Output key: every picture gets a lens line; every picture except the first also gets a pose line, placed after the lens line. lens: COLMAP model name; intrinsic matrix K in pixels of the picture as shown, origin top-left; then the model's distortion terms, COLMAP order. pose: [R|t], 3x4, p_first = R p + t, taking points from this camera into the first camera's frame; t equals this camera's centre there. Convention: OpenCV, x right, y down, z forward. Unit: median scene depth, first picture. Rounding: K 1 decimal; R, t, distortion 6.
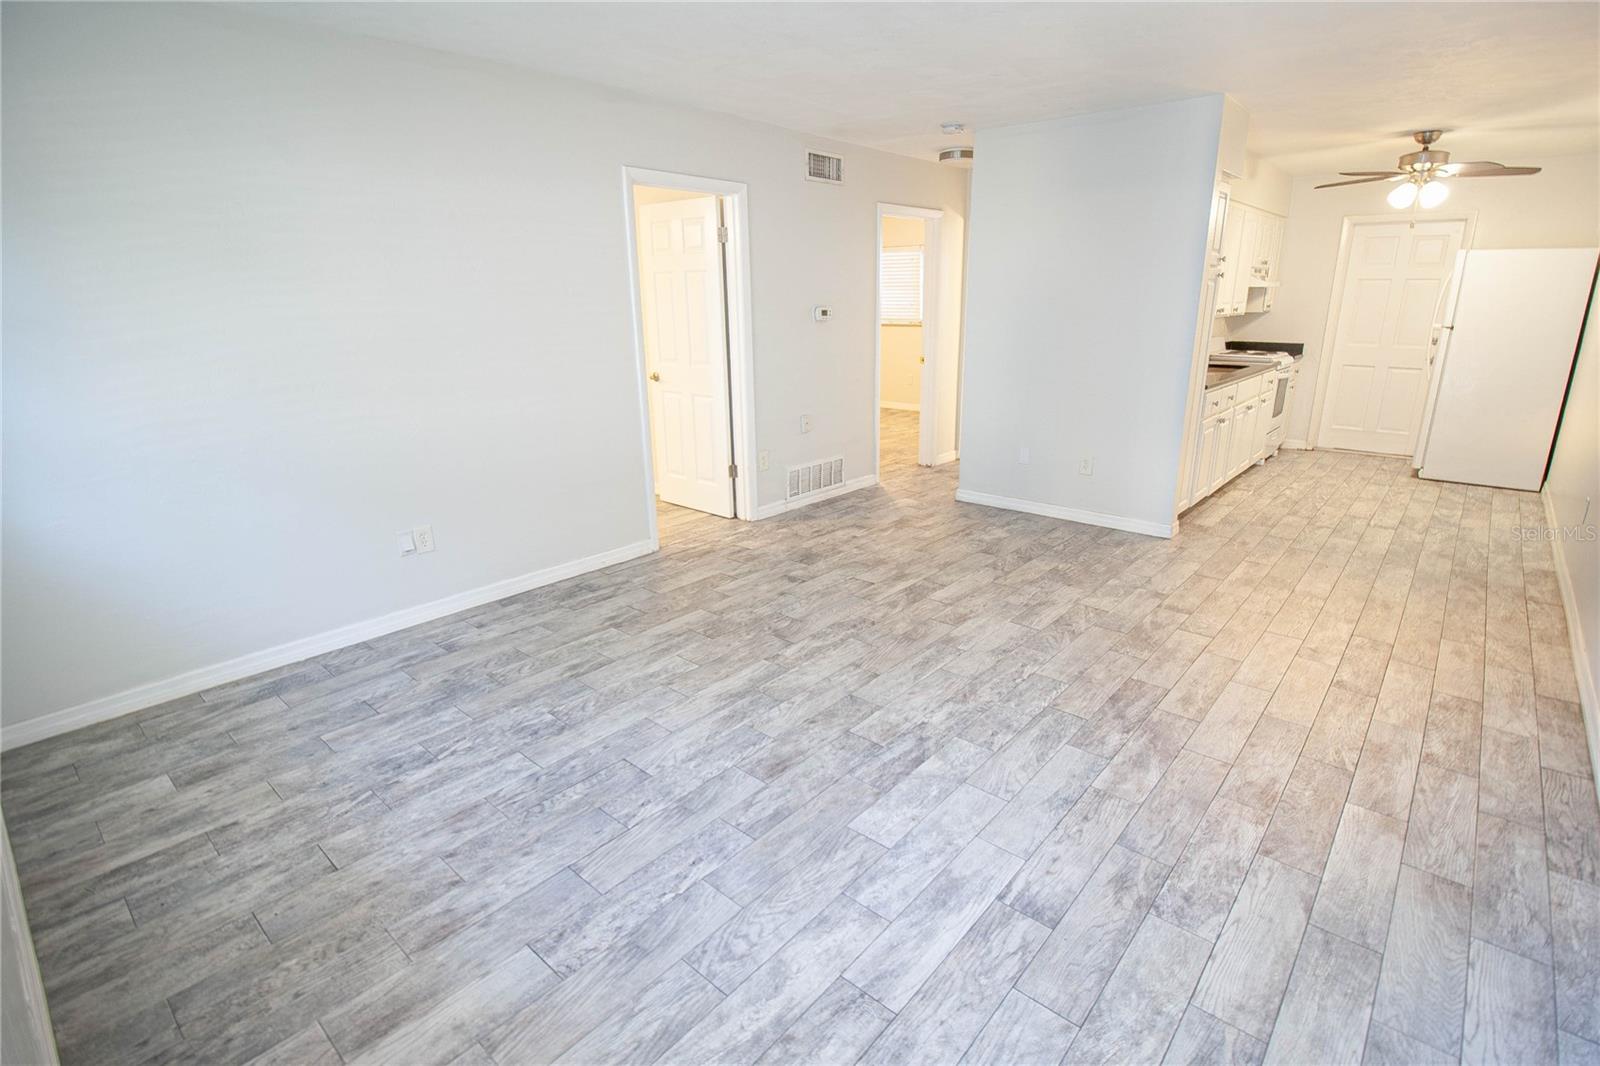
lens RADIAL K [[778.0, 0, 825.2], [0, 778.0, 525.9], [0, 0, 1]] dist [-0.000471, -0.010473]
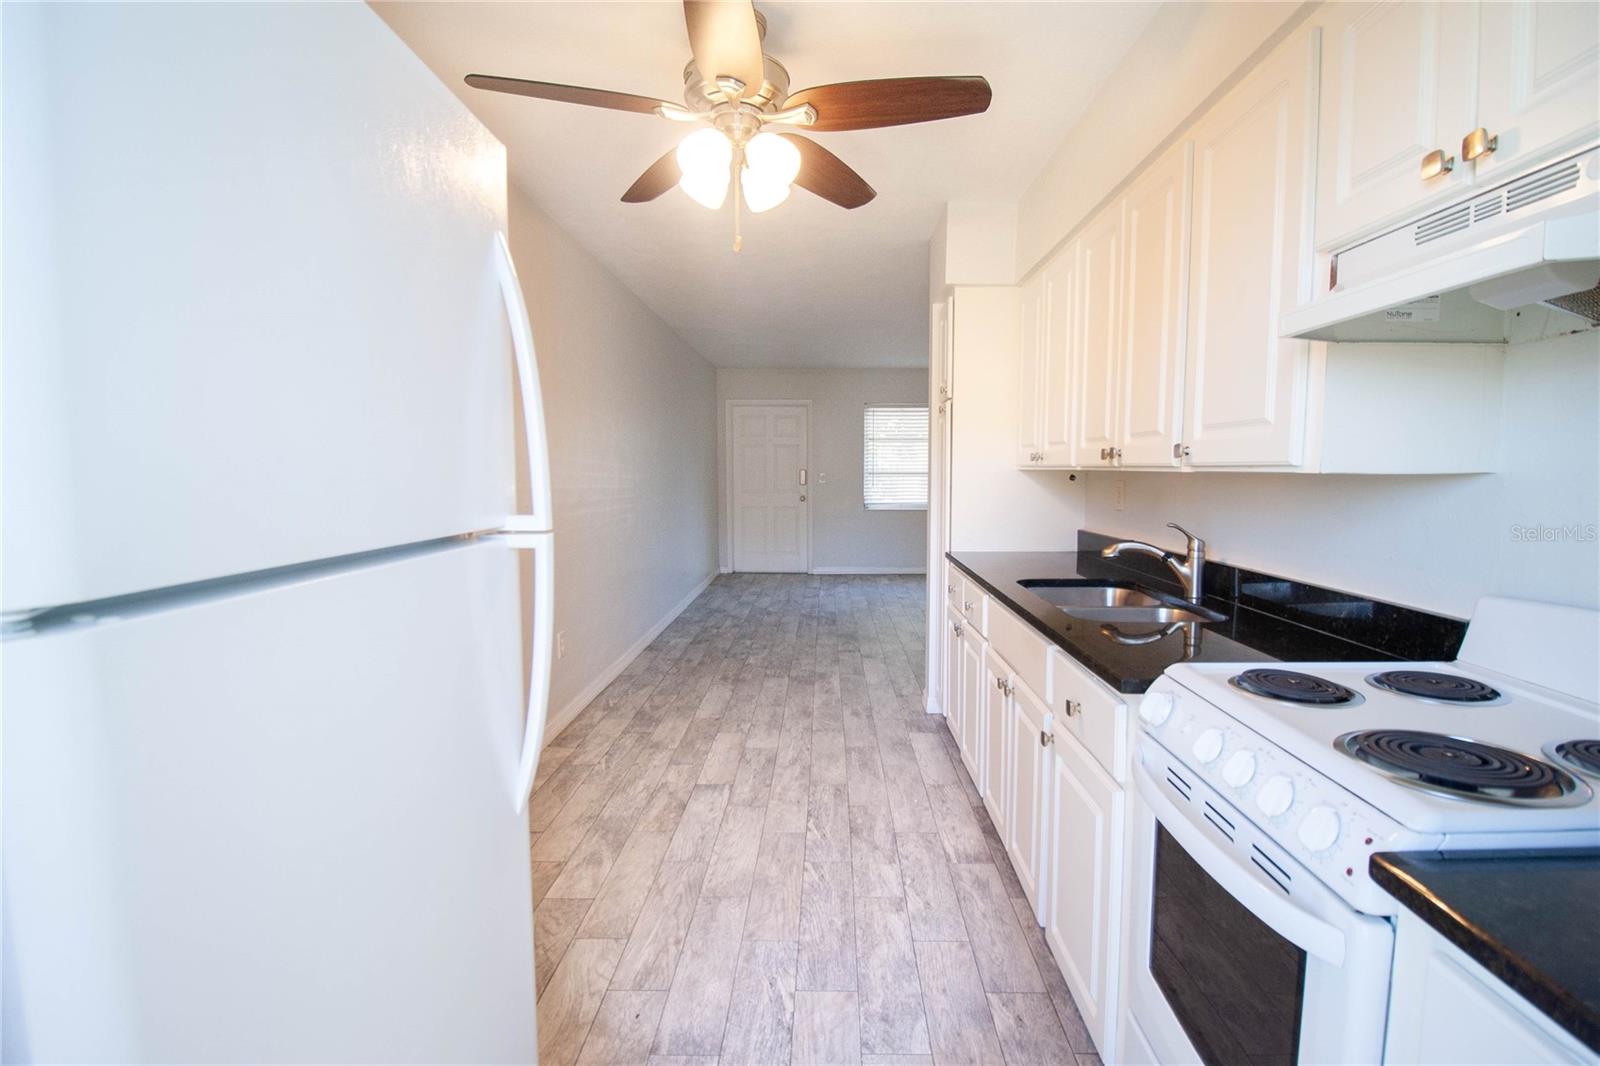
lens RADIAL K [[755.2, 0, 813.7], [0, 755.2, 526.0], [0, 0, 1]] dist [-0.002806, -0.010568]
pose [[-0.777056, 0.057627, -0.626788, 1.427985], [-0.171495, 0.938743, 0.298917, -0.545740], [0.605618, 0.339766, -0.719573, 1.972600]]
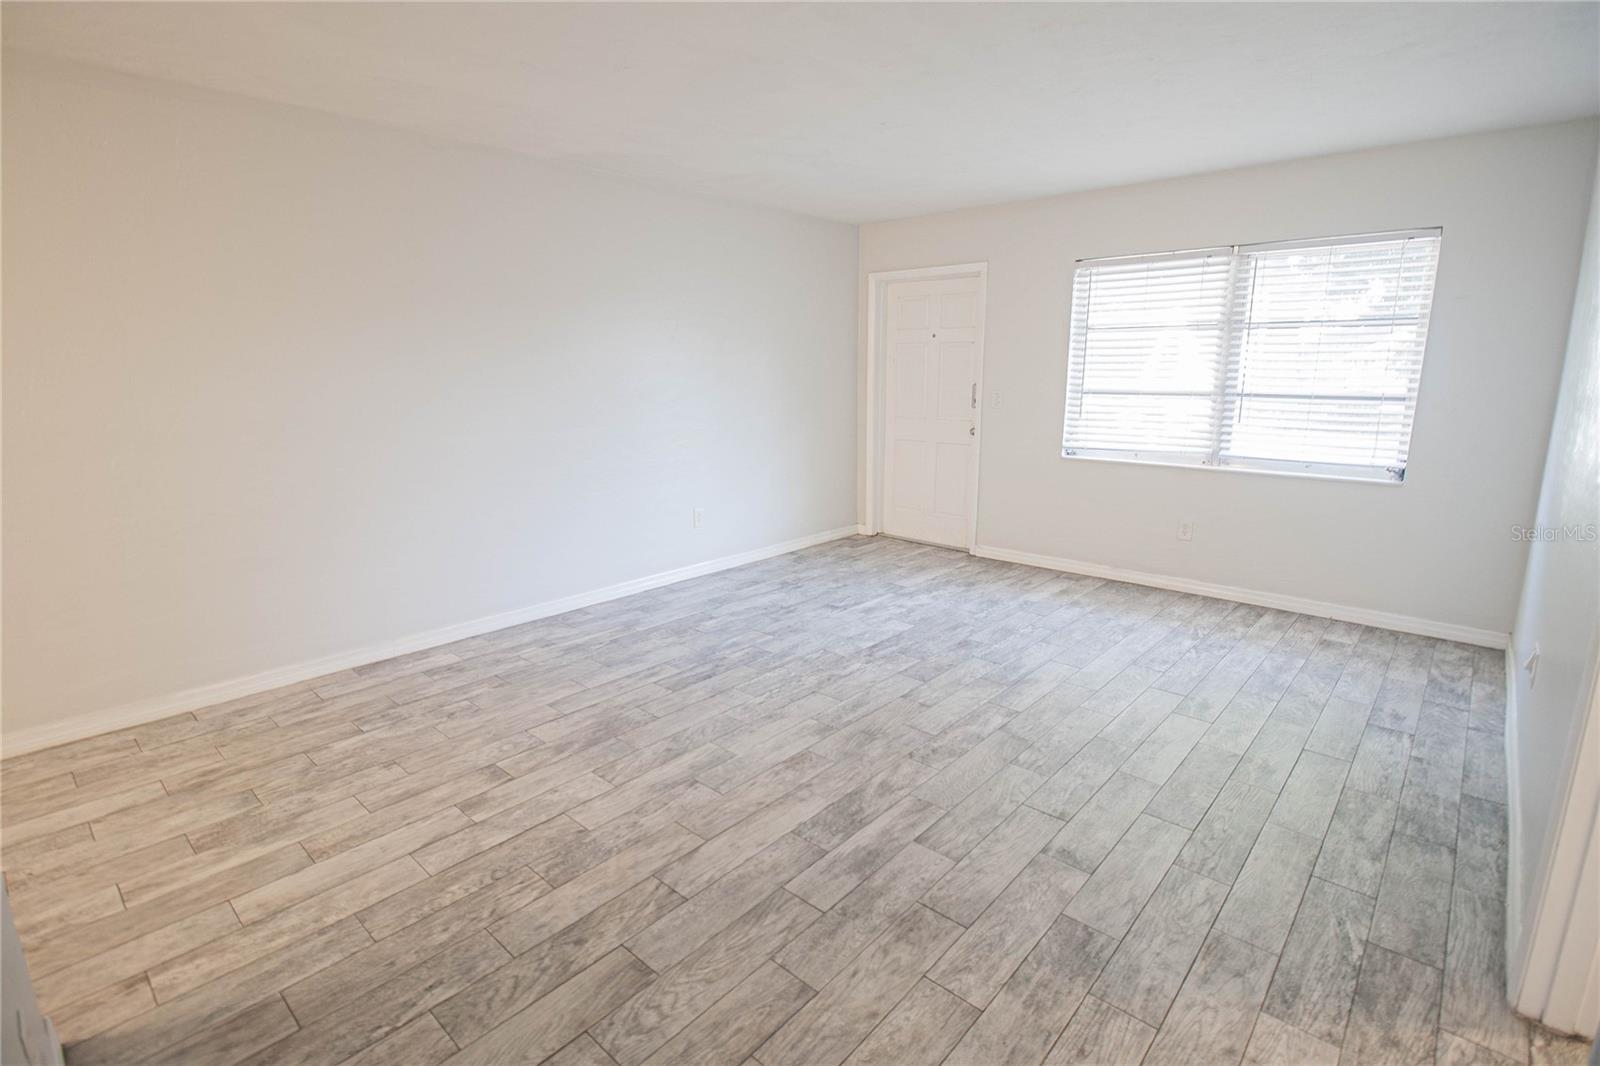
lens RADIAL K [[755.2, 0, 813.7], [0, 755.2, 526.0], [0, 0, 1]] dist [-0.002806, -0.010568]
pose [[-0.999433, 0.006198, 0.033086, 0.133604], [0.021204, 0.879298, 0.475800, -0.444472], [-0.026144, 0.476232, -0.878931, 1.562675]]
